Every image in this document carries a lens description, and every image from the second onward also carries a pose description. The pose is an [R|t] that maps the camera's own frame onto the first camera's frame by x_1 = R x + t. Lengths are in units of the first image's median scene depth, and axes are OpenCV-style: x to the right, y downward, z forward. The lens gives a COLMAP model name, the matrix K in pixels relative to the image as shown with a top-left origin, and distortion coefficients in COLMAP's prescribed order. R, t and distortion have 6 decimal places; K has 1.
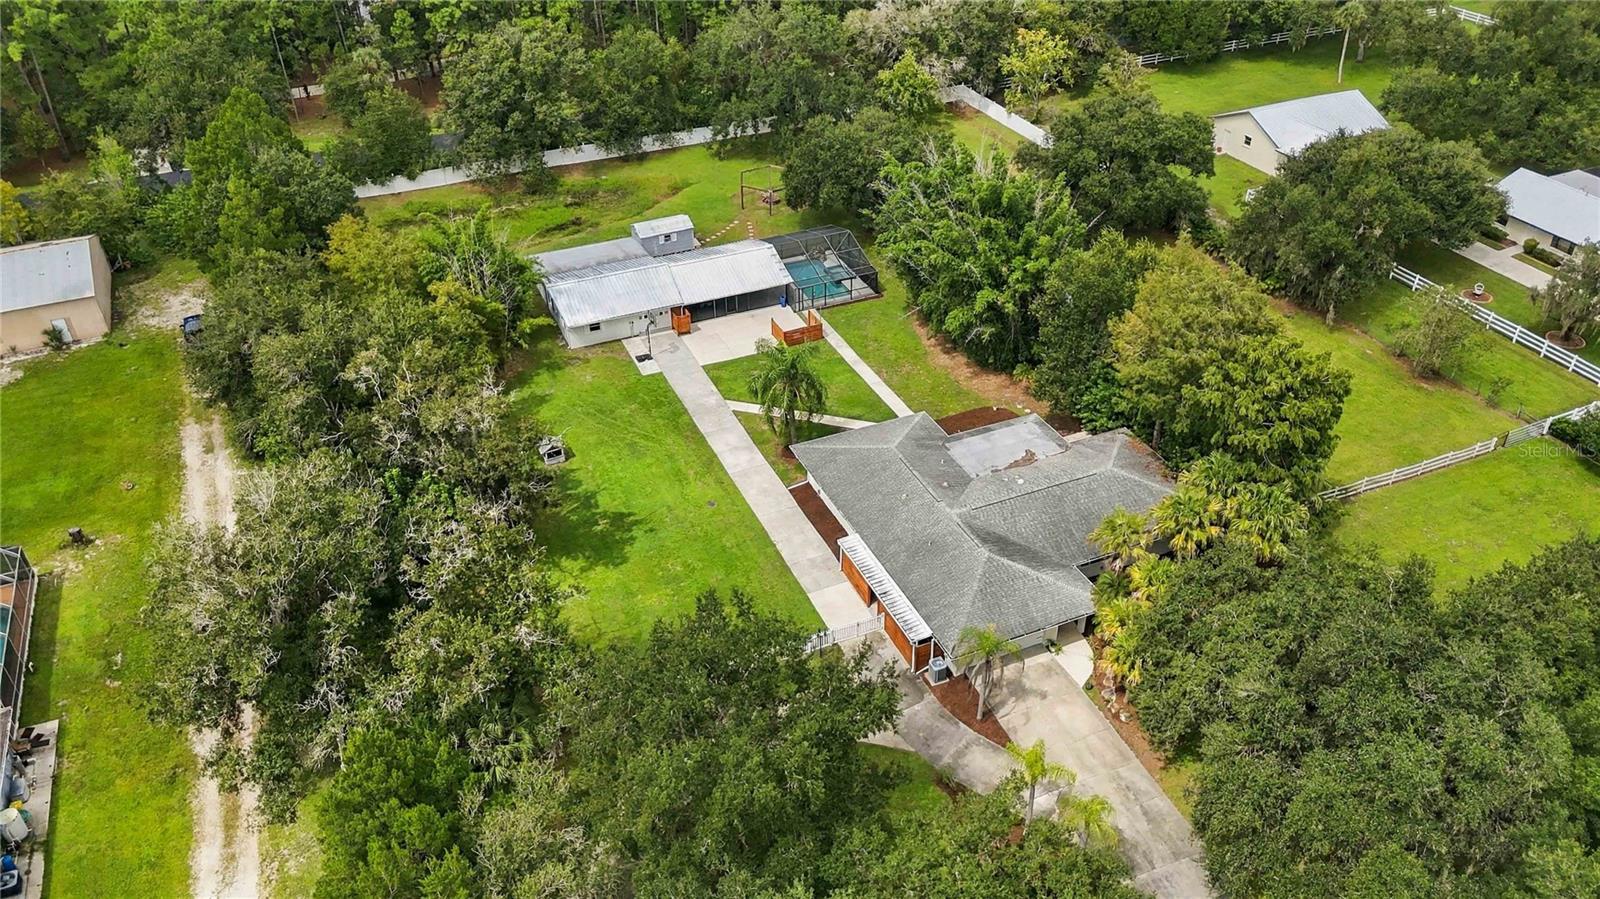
lens RADIAL K [[1182.2, 0, 803.5], [0, 1182.2, 447.4], [0, 0, 1]] dist [0.071539, -0.076918]
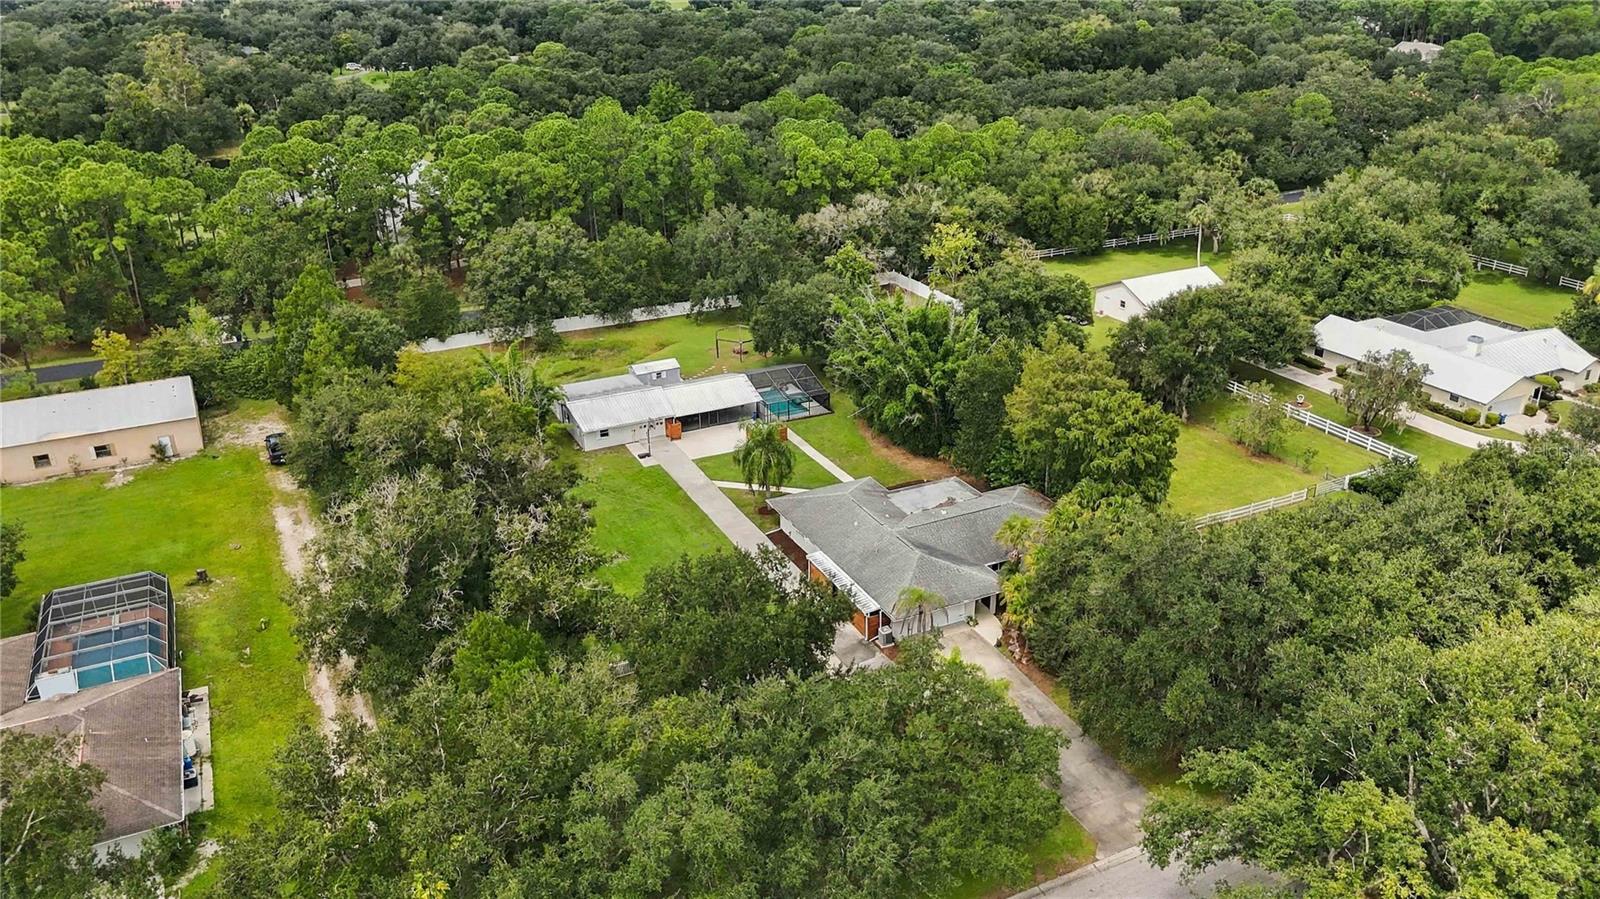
lens RADIAL K [[1182.2, 0, 803.5], [0, 1182.2, 447.4], [0, 0, 1]] dist [0.071539, -0.076918]
pose [[0.998939, -0.017927, 0.042429, -0.017487], [0.025928, 0.980205, -0.196280, 0.141278], [-0.038071, 0.197171, 0.979630, -0.194638]]
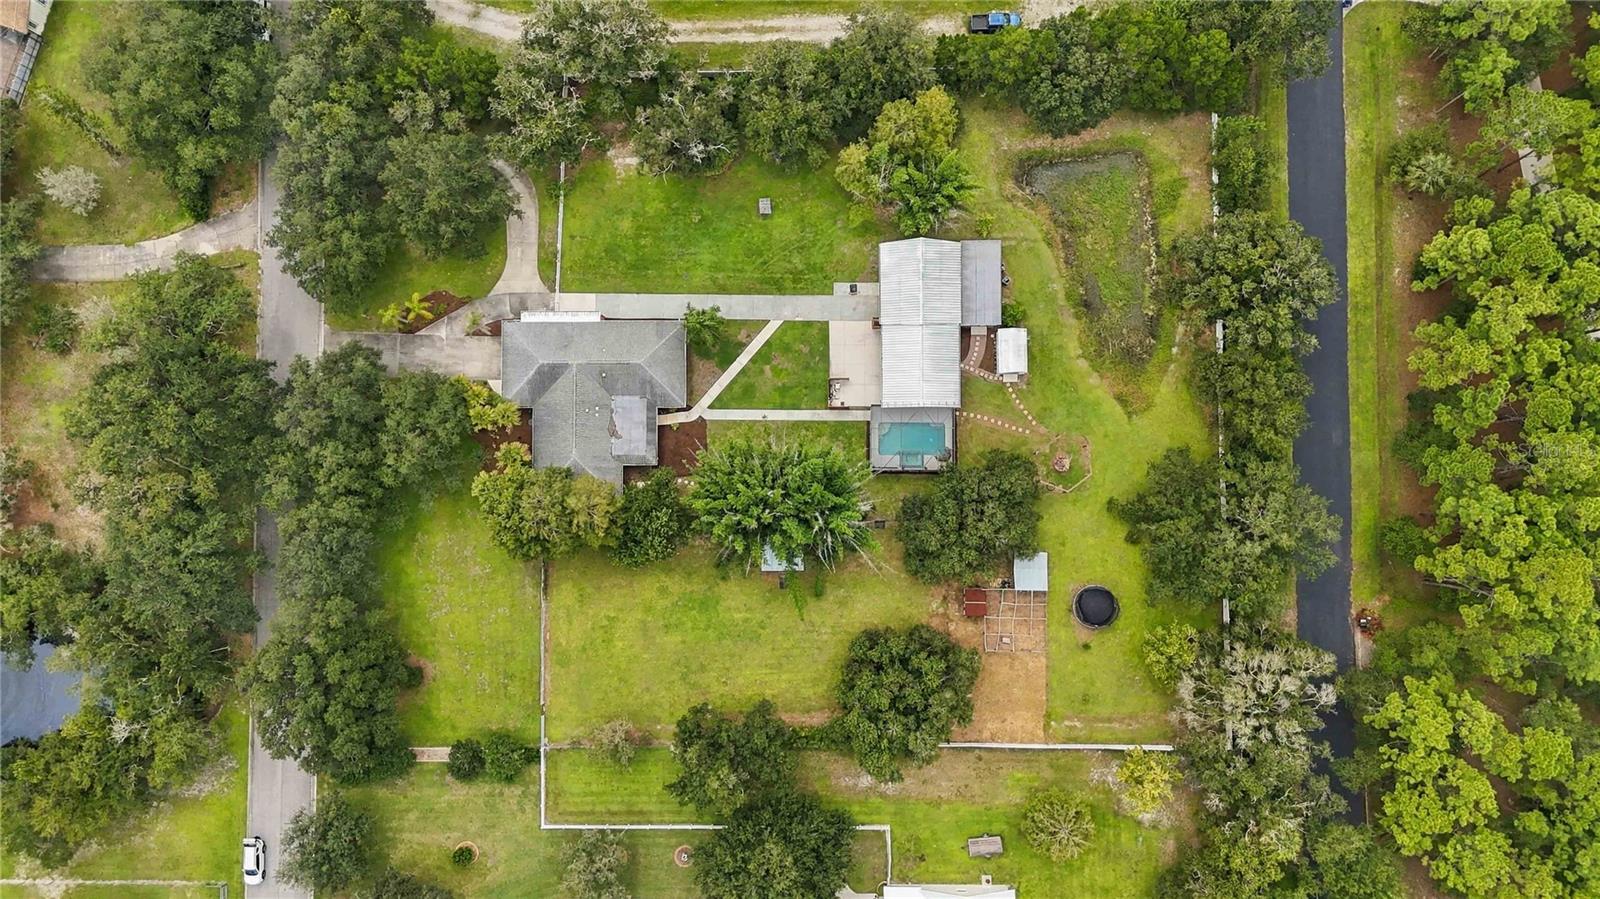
lens RADIAL K [[1182.2, 0, 803.5], [0, 1182.2, 447.4], [0, 0, 1]] dist [0.071539, -0.076918]
pose [[-0.402545, 0.915048, -0.025413, 0.098496], [-0.493783, -0.193680, 0.847742, -1.176899], [0.770802, 0.353802, 0.529800, 0.190880]]
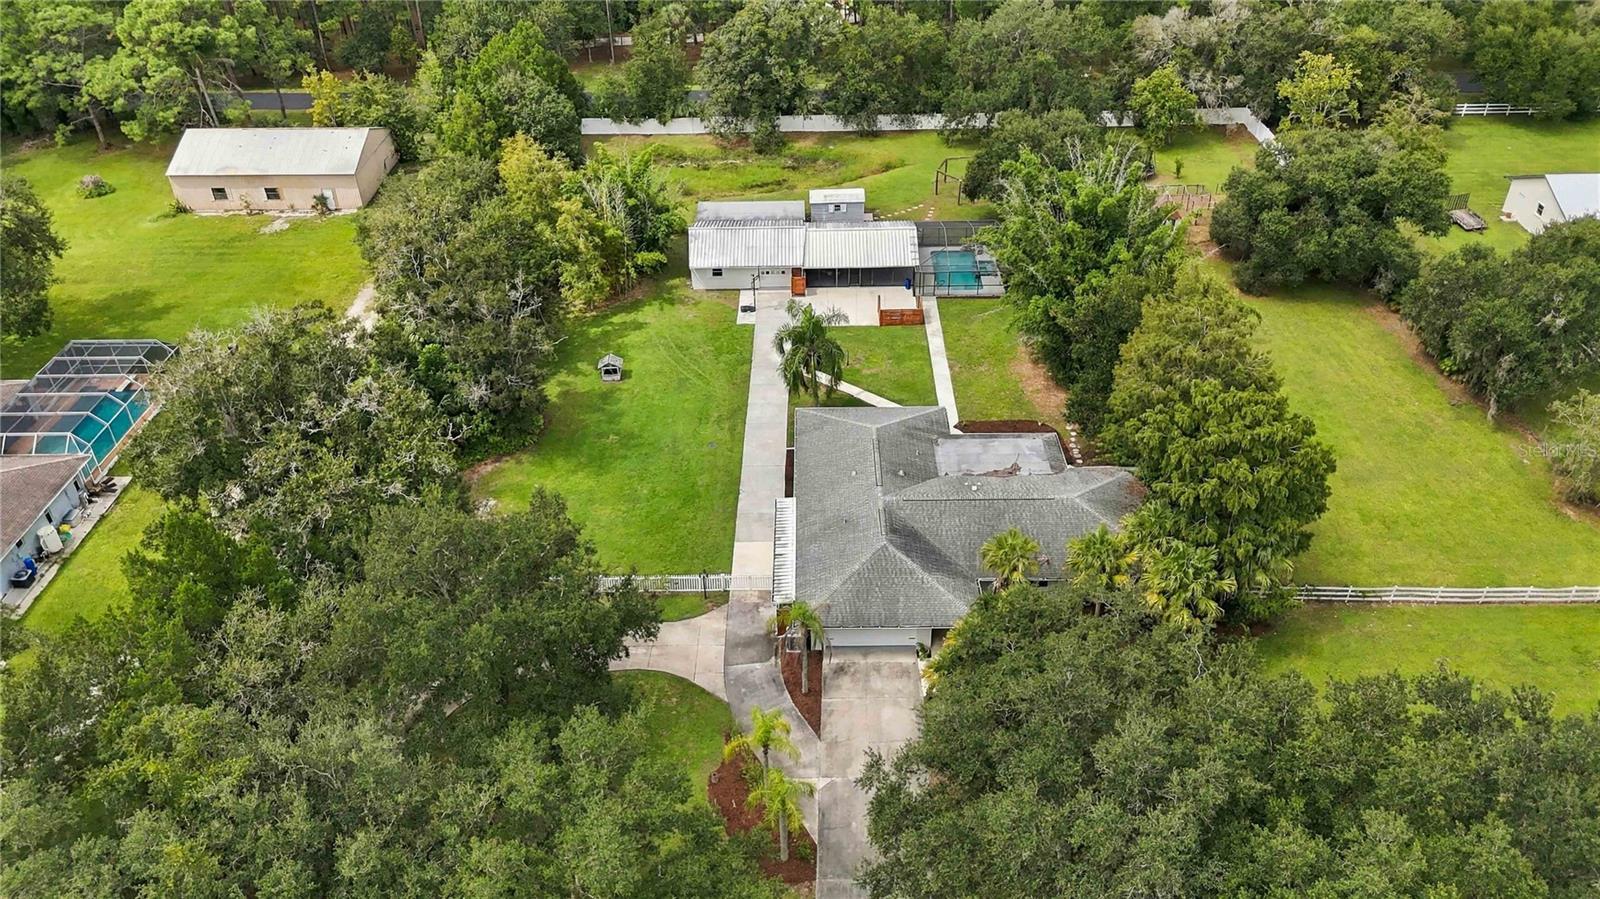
lens RADIAL K [[1182.2, 0, 803.5], [0, 1182.2, 447.4], [0, 0, 1]] dist [0.071539, -0.076918]
pose [[0.914457, 0.225466, -0.336056, 0.248792], [-0.227177, 0.973232, 0.034778, -0.003450], [0.334902, 0.044541, 0.941200, 0.032769]]
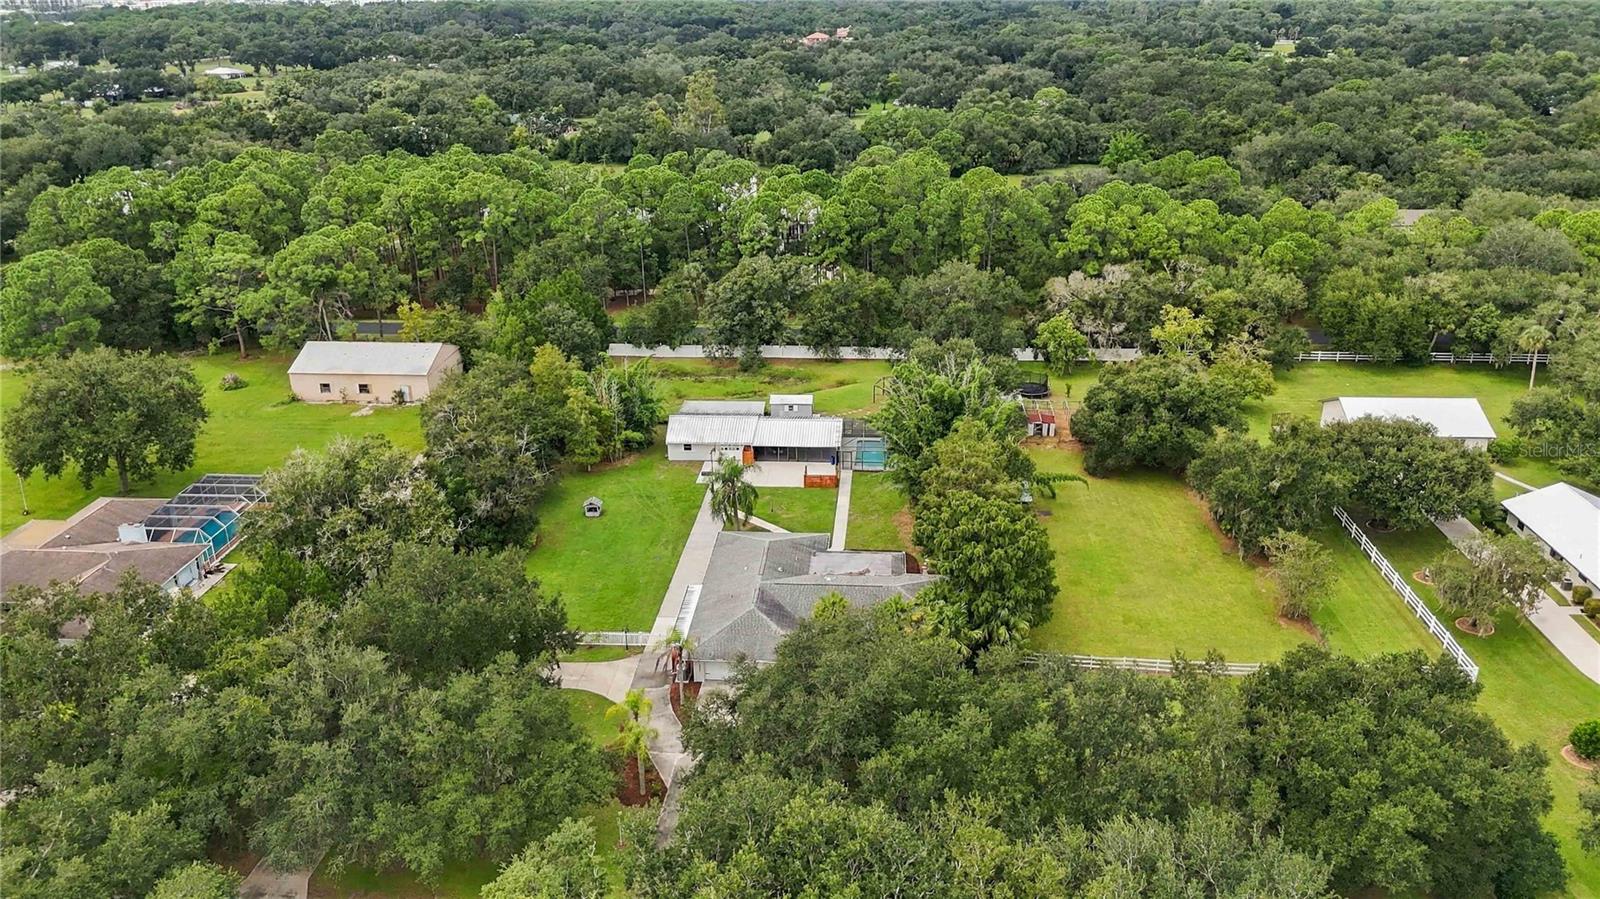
lens RADIAL K [[1176.3, 0, 800.0], [0, 1176.3, 449.5], [0, 0, 1]] dist [0.106531, -0.185336]
pose [[0.882852, 0.175466, -0.435642, 0.471702], [-0.267336, 0.950399, -0.158973, 0.072814], [0.386139, 0.256813, 0.885971, -0.146525]]
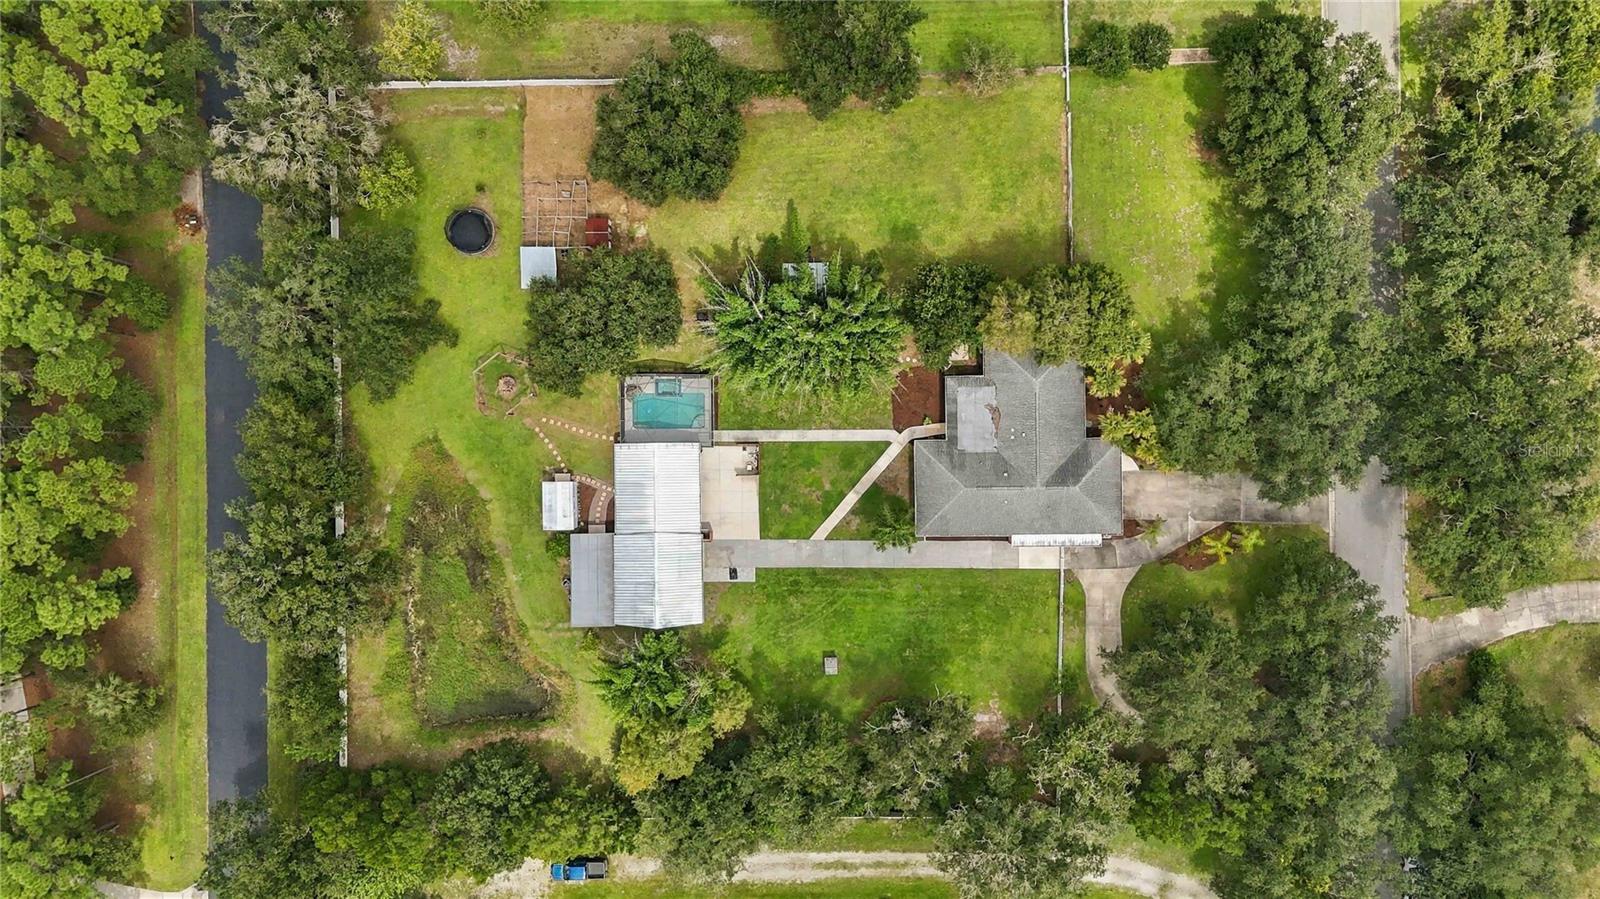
lens RADIAL K [[1182.2, 0, 803.5], [0, 1182.2, 447.4], [0, 0, 1]] dist [0.071539, -0.076918]
pose [[0.392498, -0.919749, -0.002789, 0.032097], [0.549466, 0.232048, 0.802646, -1.008983], [-0.737585, -0.316569, 0.596449, 0.142234]]
